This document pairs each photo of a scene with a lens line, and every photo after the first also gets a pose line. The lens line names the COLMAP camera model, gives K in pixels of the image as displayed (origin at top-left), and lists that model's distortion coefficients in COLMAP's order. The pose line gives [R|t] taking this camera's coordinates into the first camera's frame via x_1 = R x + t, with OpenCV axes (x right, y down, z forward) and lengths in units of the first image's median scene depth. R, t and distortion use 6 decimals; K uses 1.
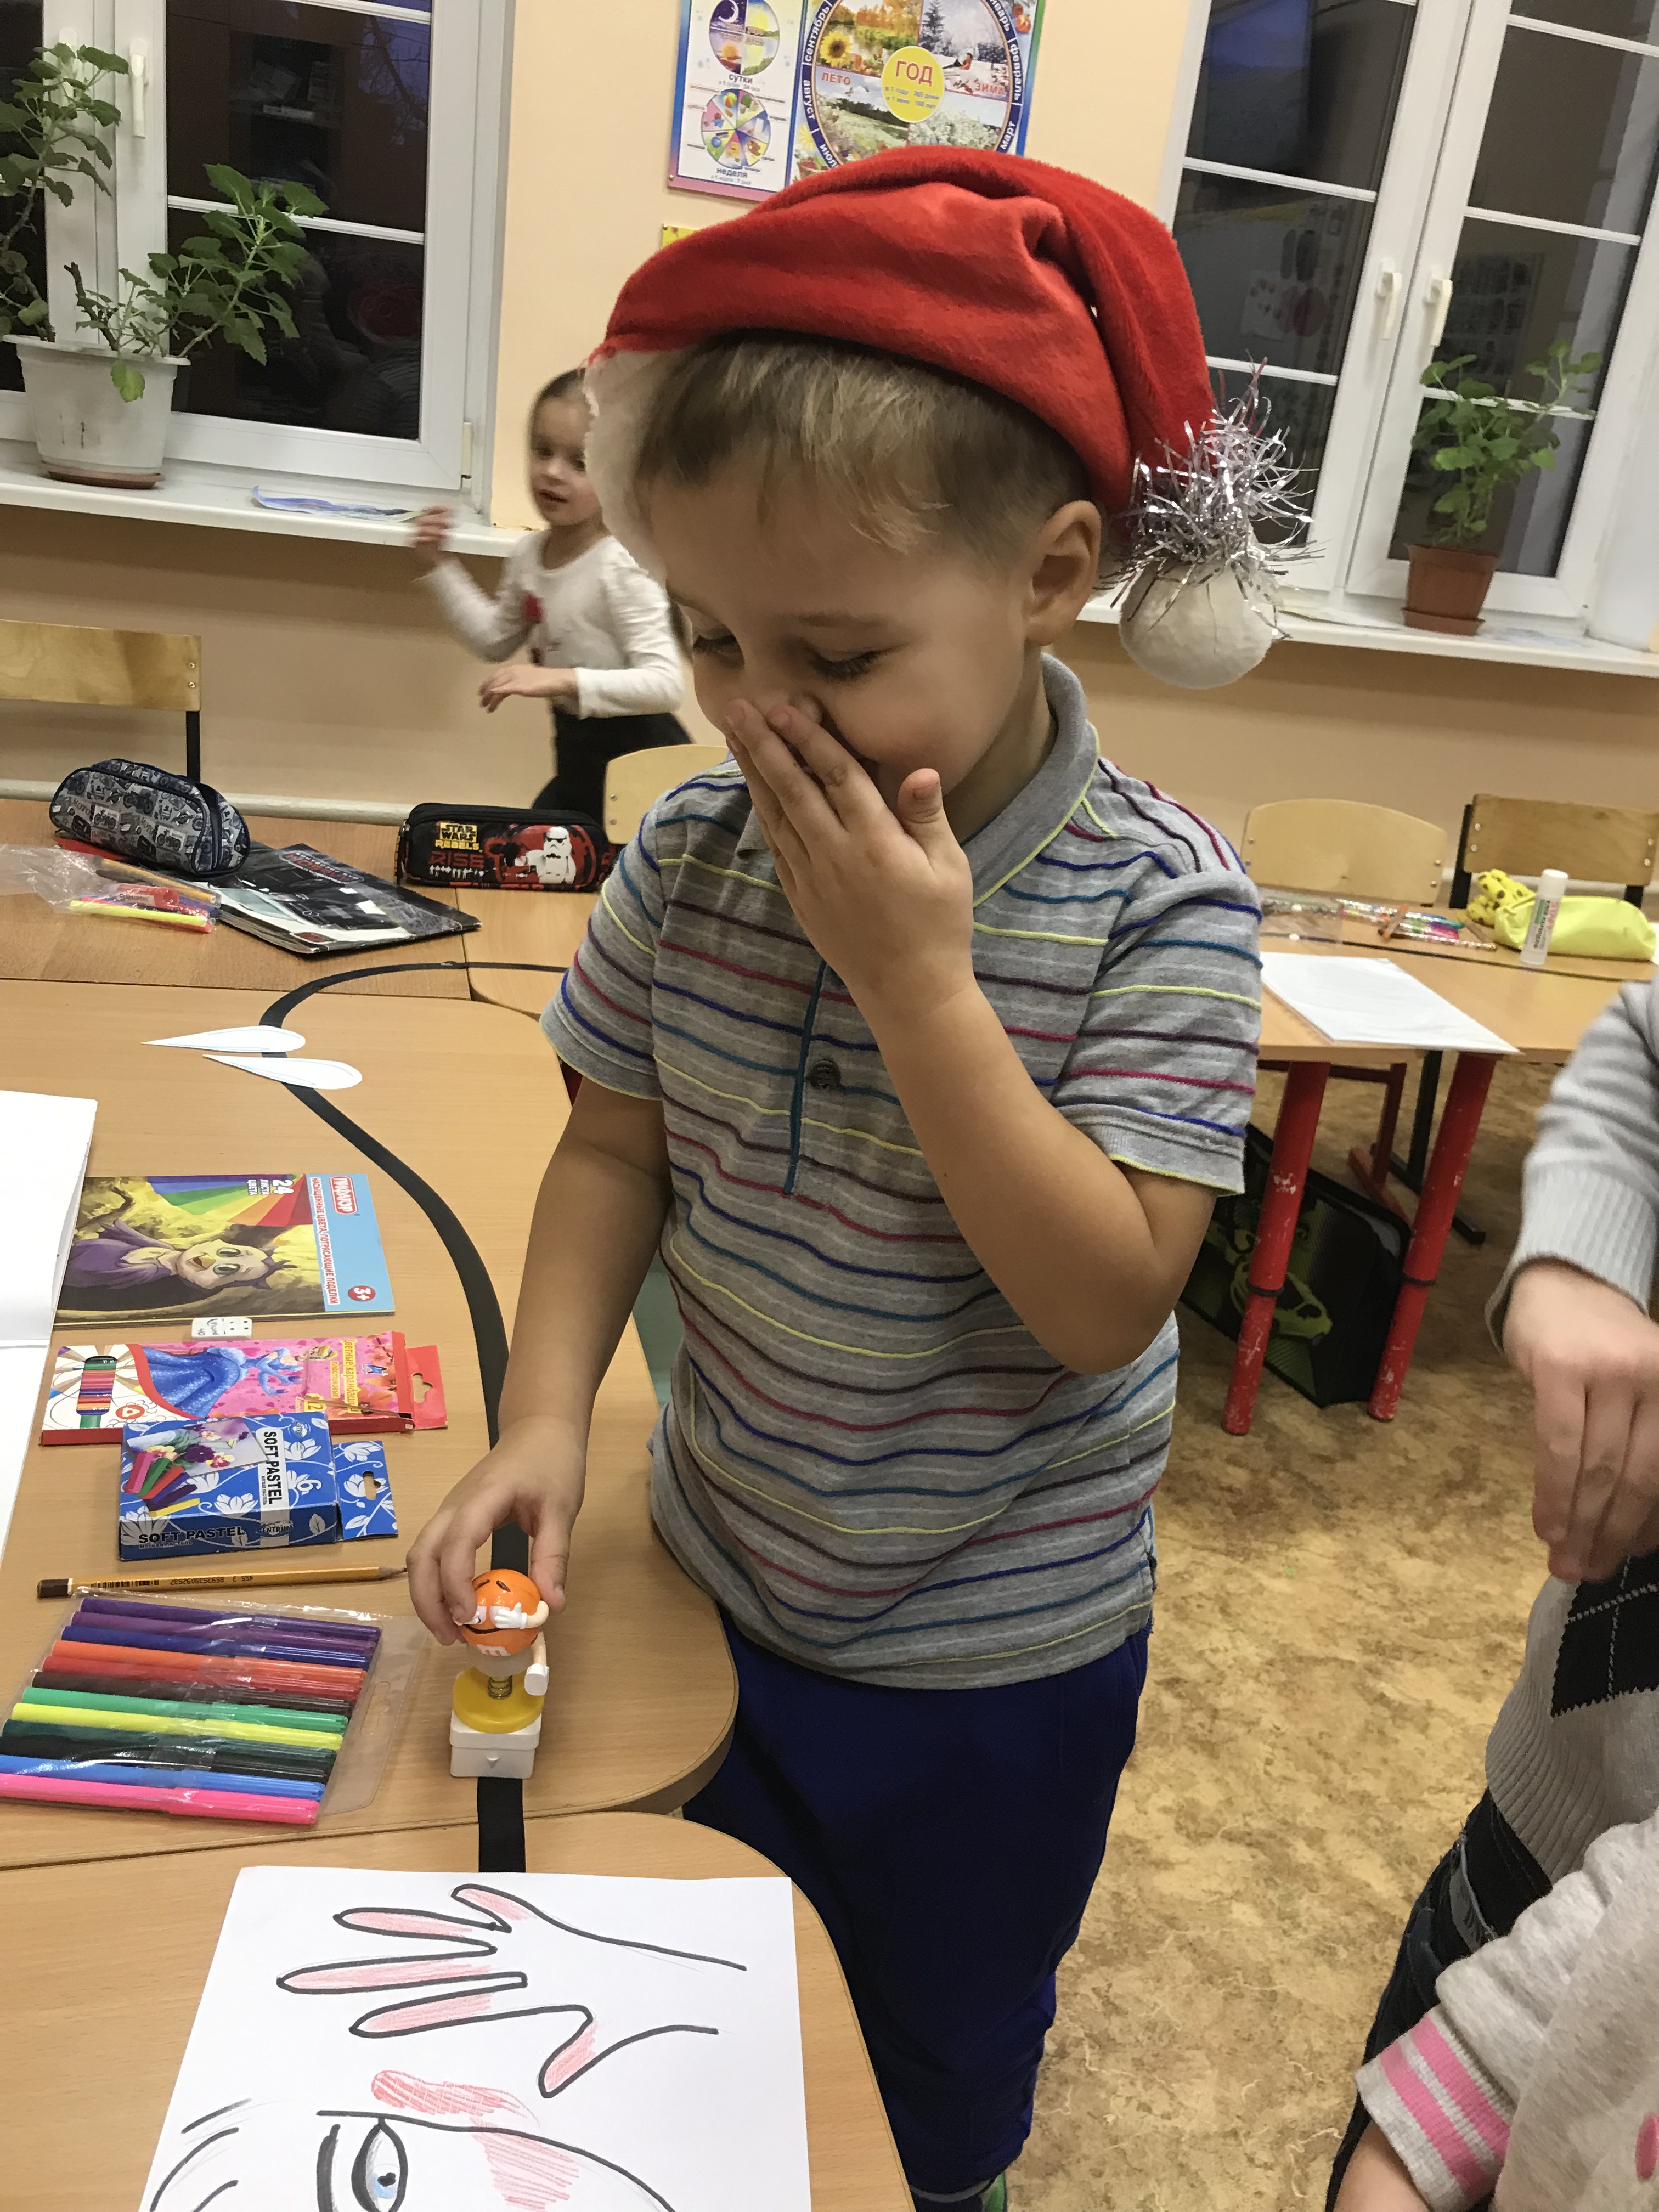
lens RADIAL K [[1828.0, 0, 863.9], [0, 1828.0, 1100.2], [0, 0, 1]] dist [0.006596, 0.007059]
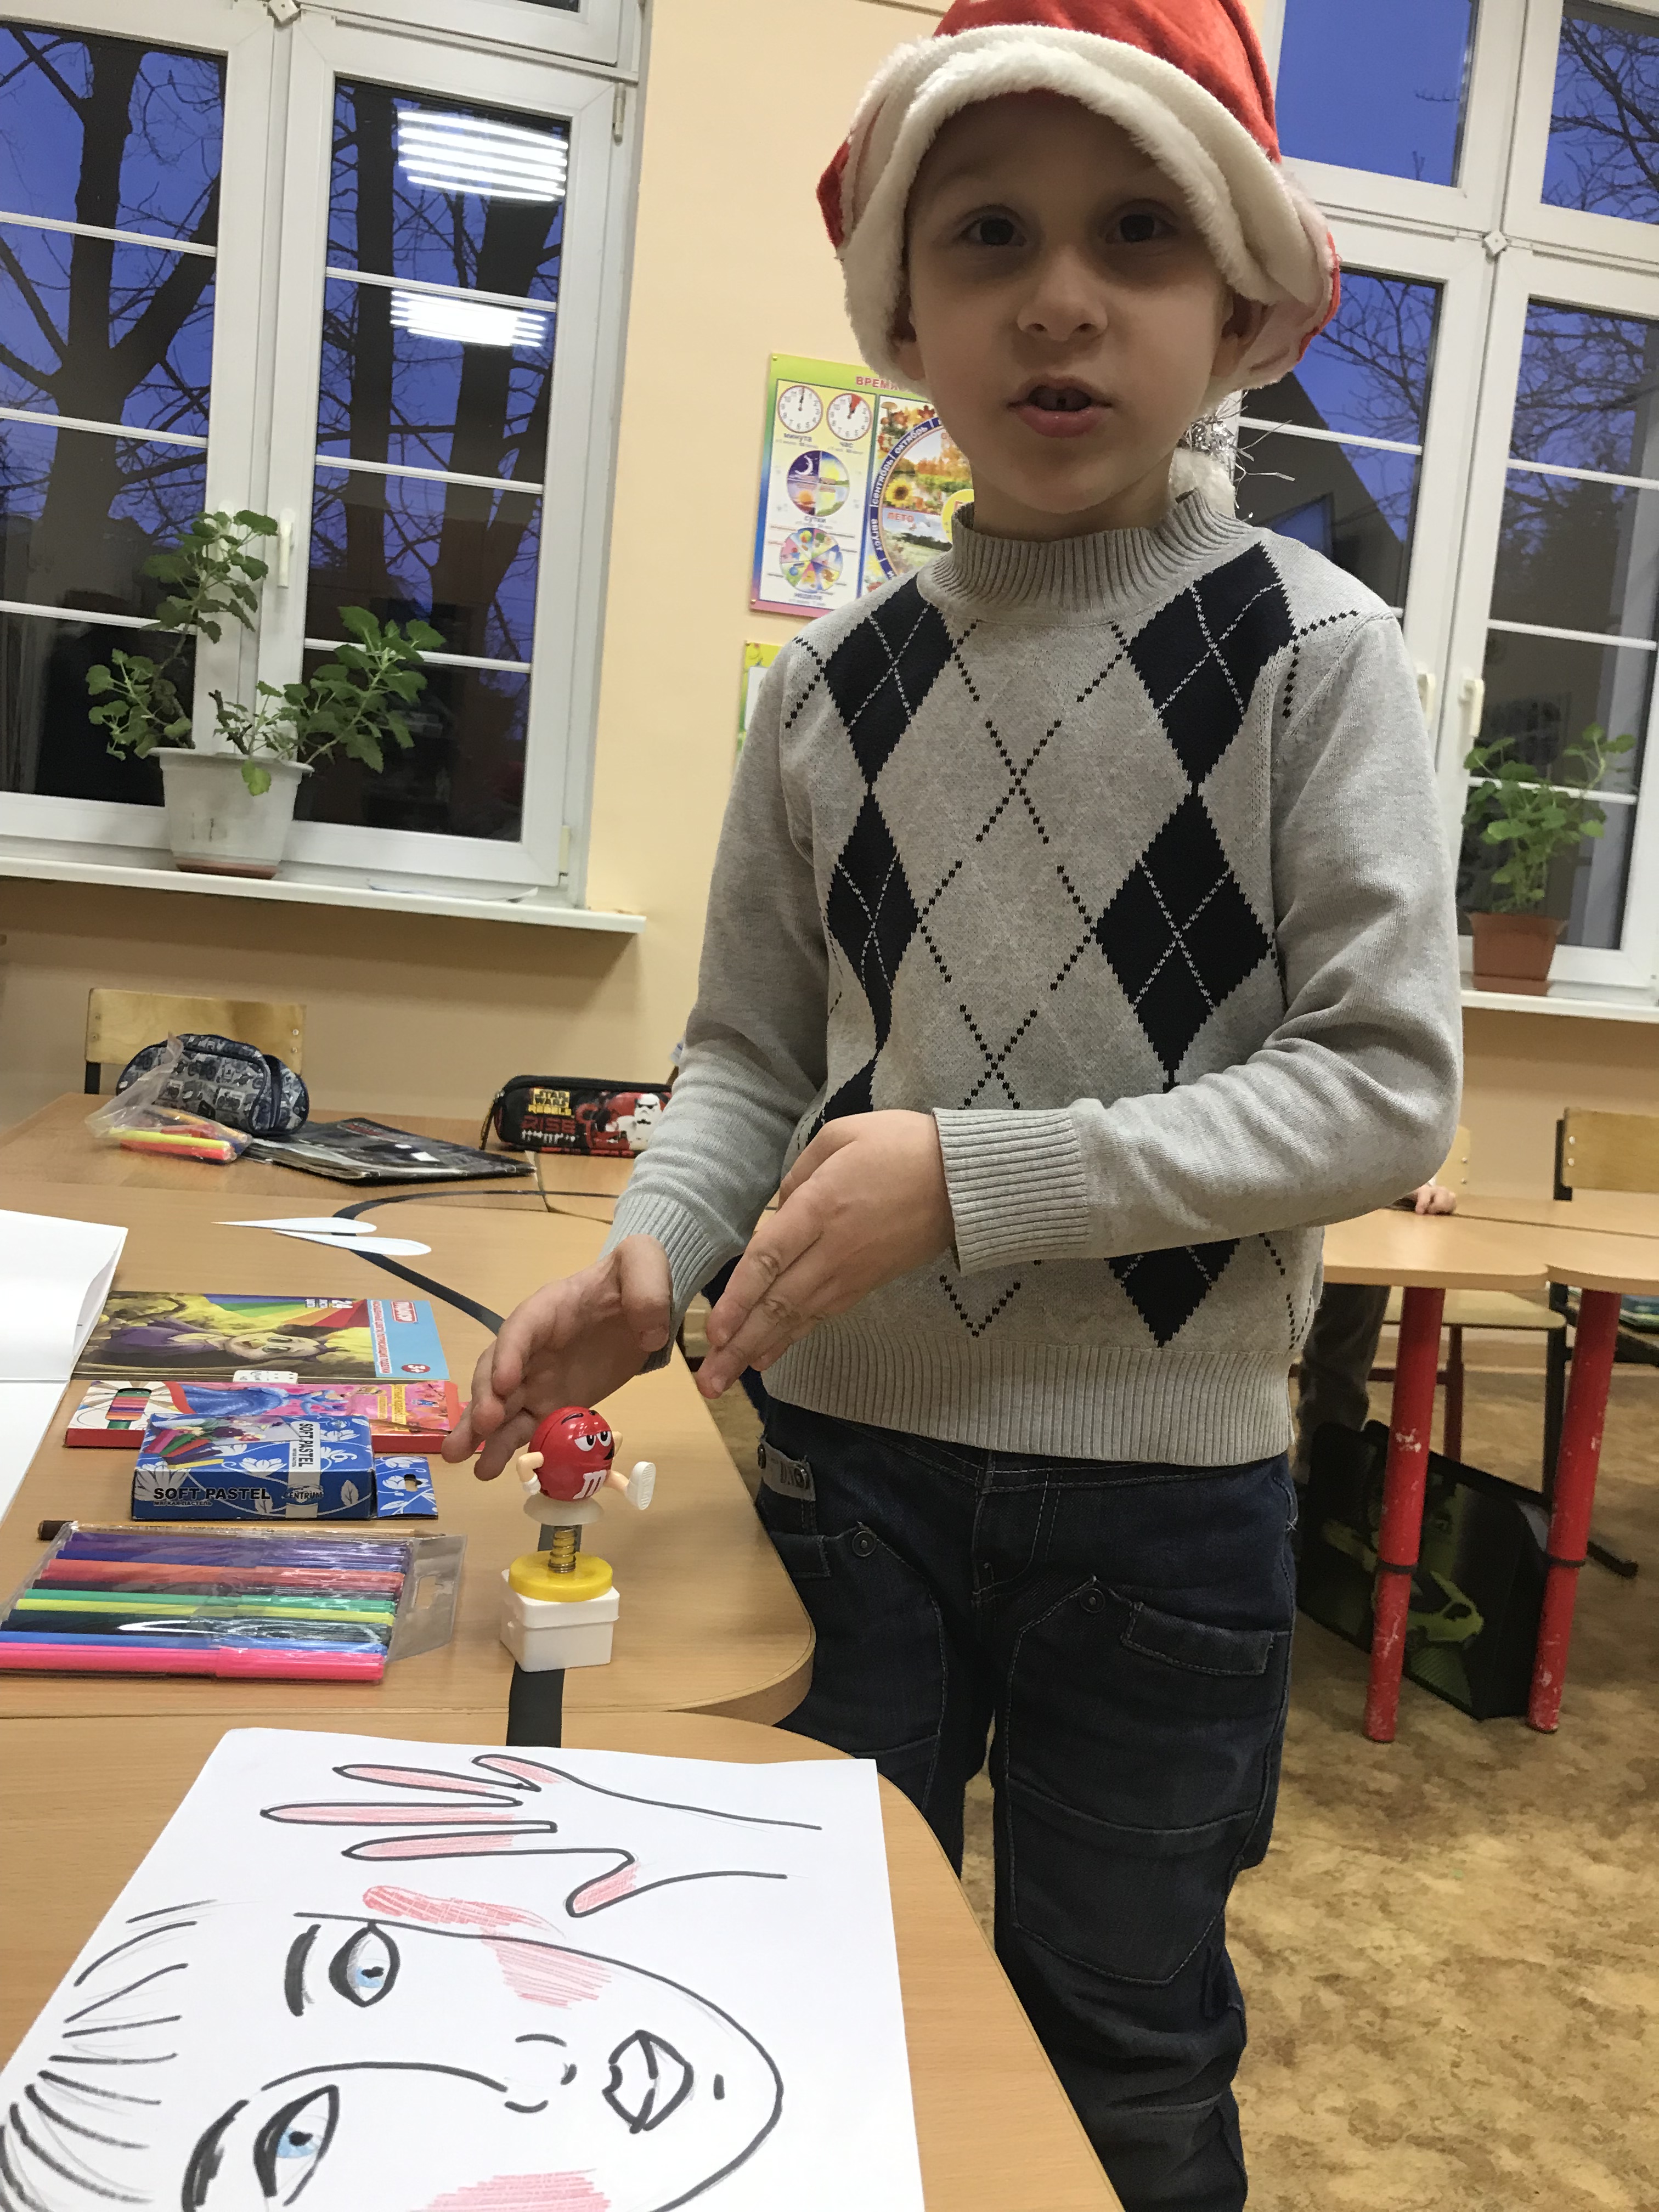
lens RADIAL K [[1828.0, 0, 847.9], [0, 1828.0, 1100.4], [0, 0, 1]] dist [0.006596, 0.007059]
pose [[0.998149, -0.030841, -0.052407, 0.000179], [0.015184, 0.960950, -0.276306, 0.093309], [0.058882, 0.274999, 0.959640, 0.029203]]
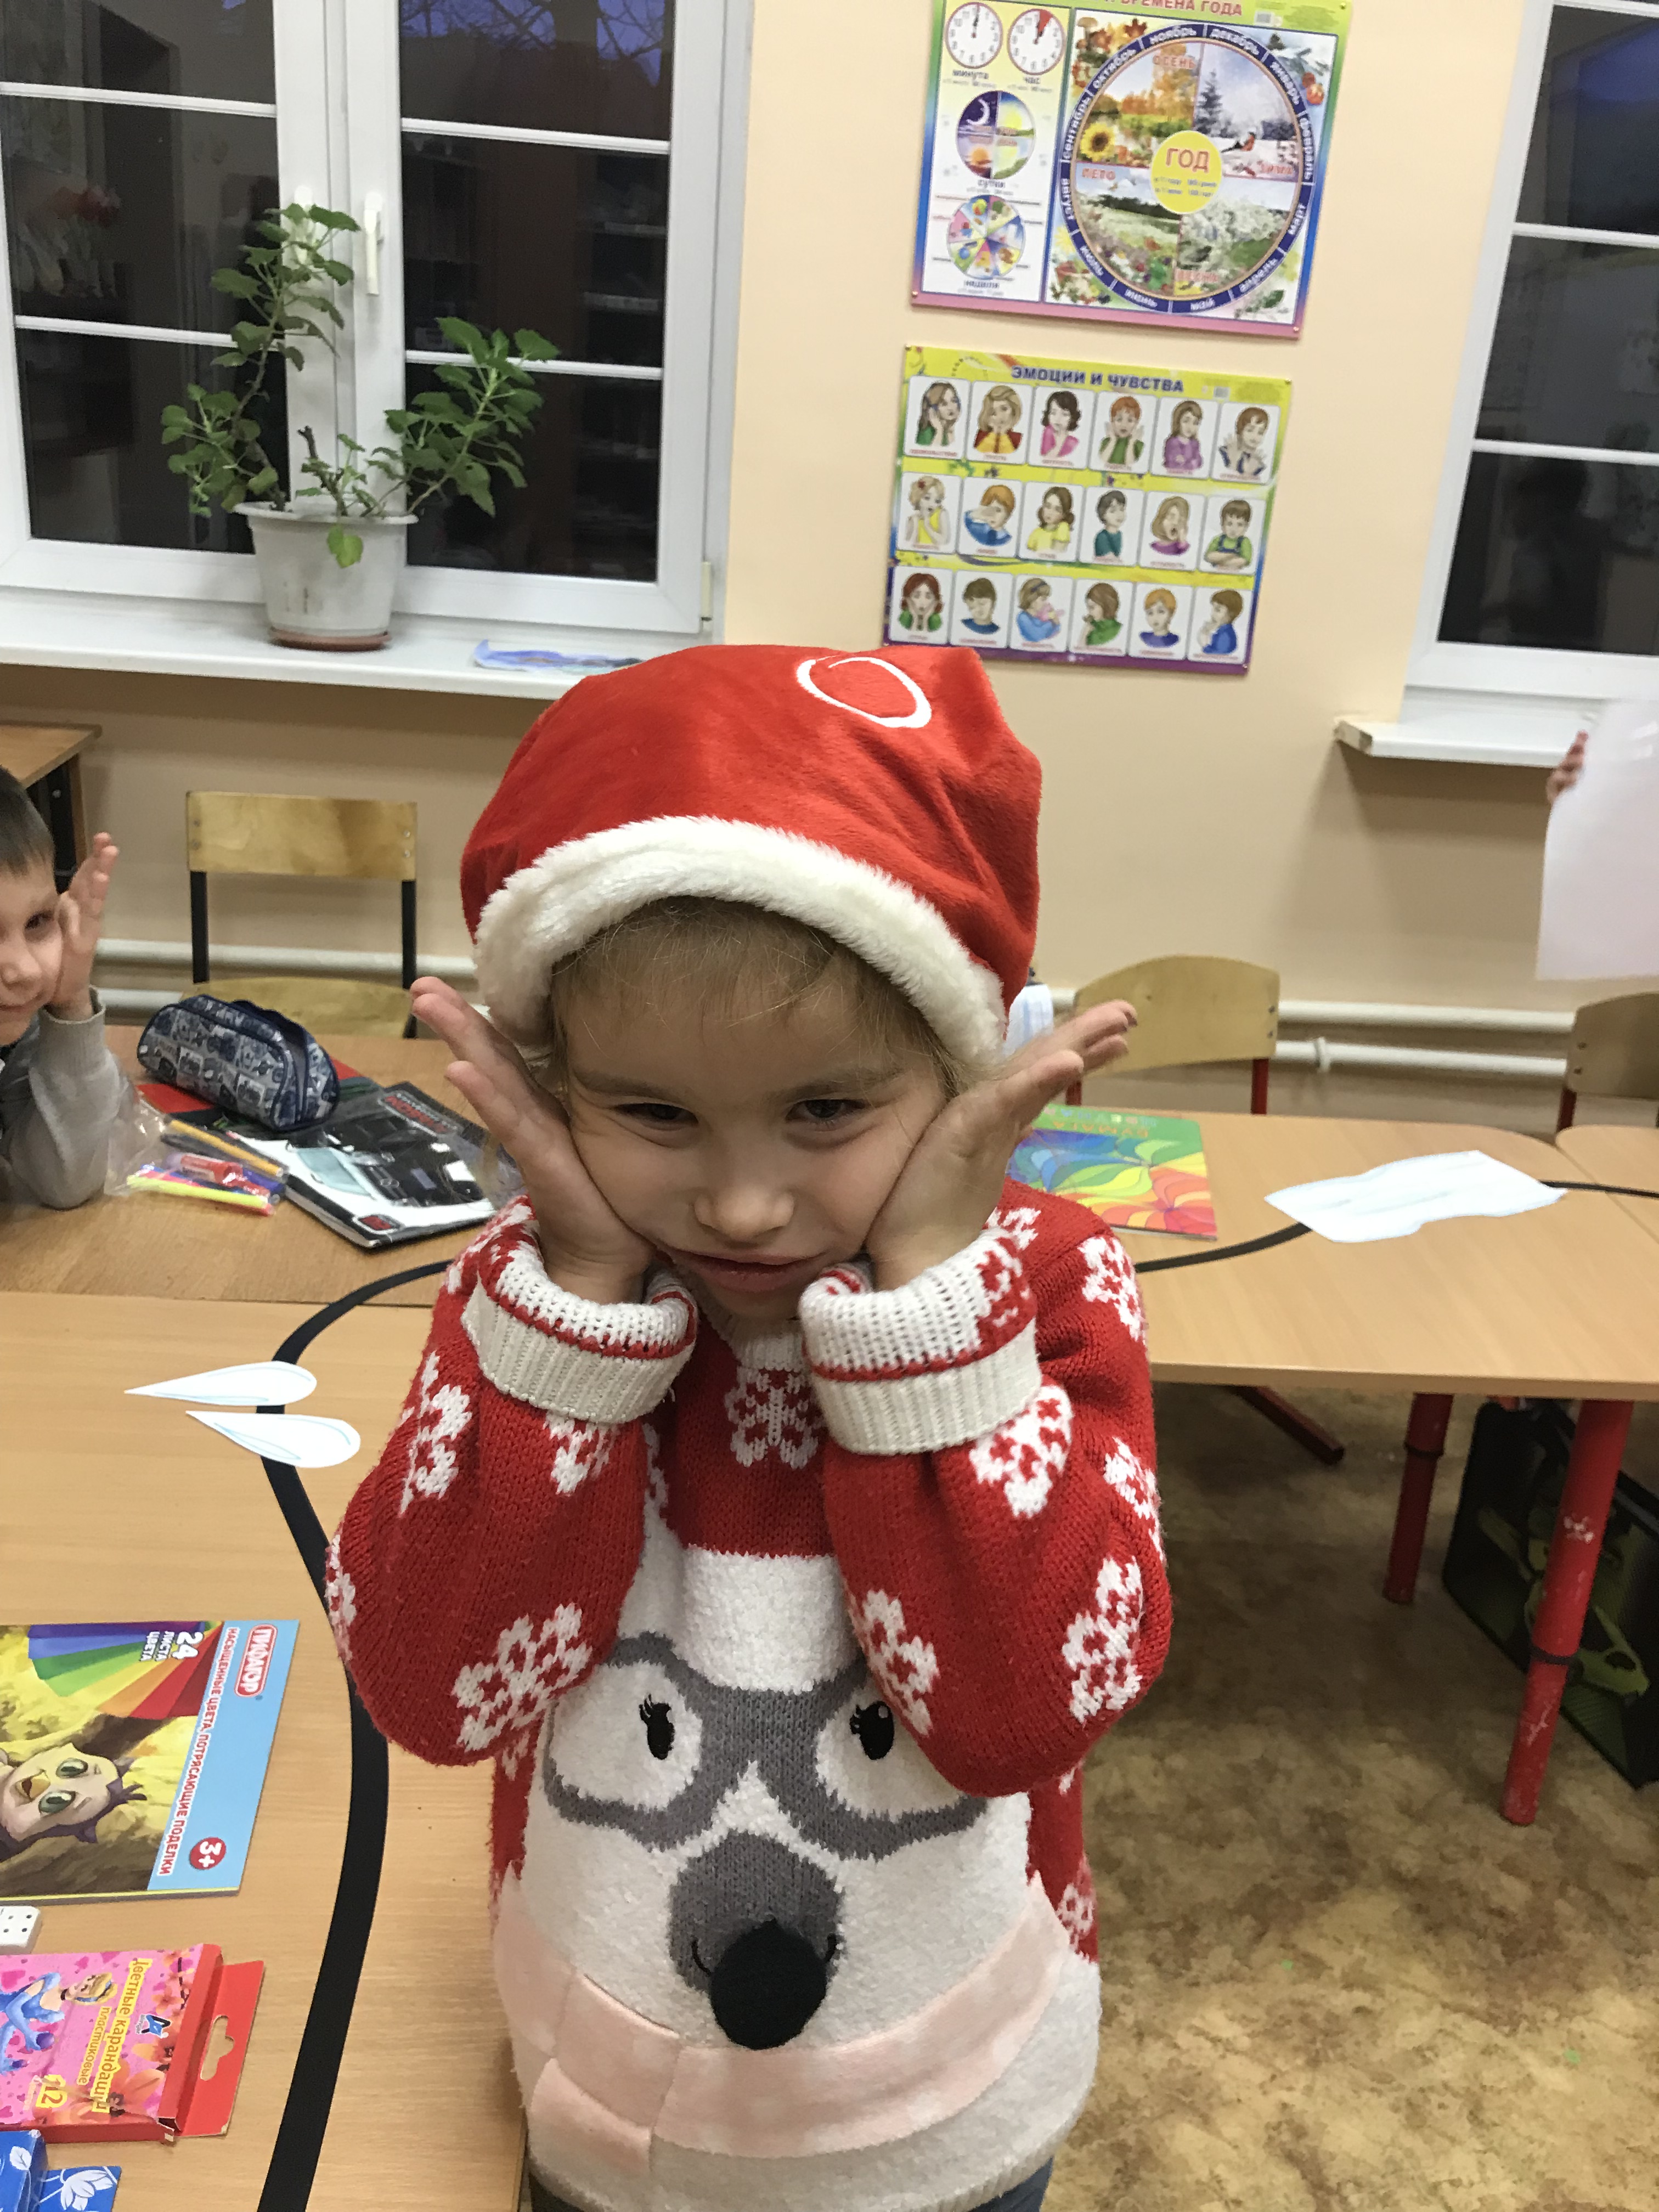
lens RADIAL K [[1828.0, 0, 860.1], [0, 1828.0, 1094.0], [0, 0, 1]] dist [0.006596, 0.007059]
pose [[0.980424, 0.016209, -0.196228, 0.055717], [-0.022587, 0.999285, -0.030307, -0.077737], [0.195596, 0.034146, 0.980090, 0.113137]]
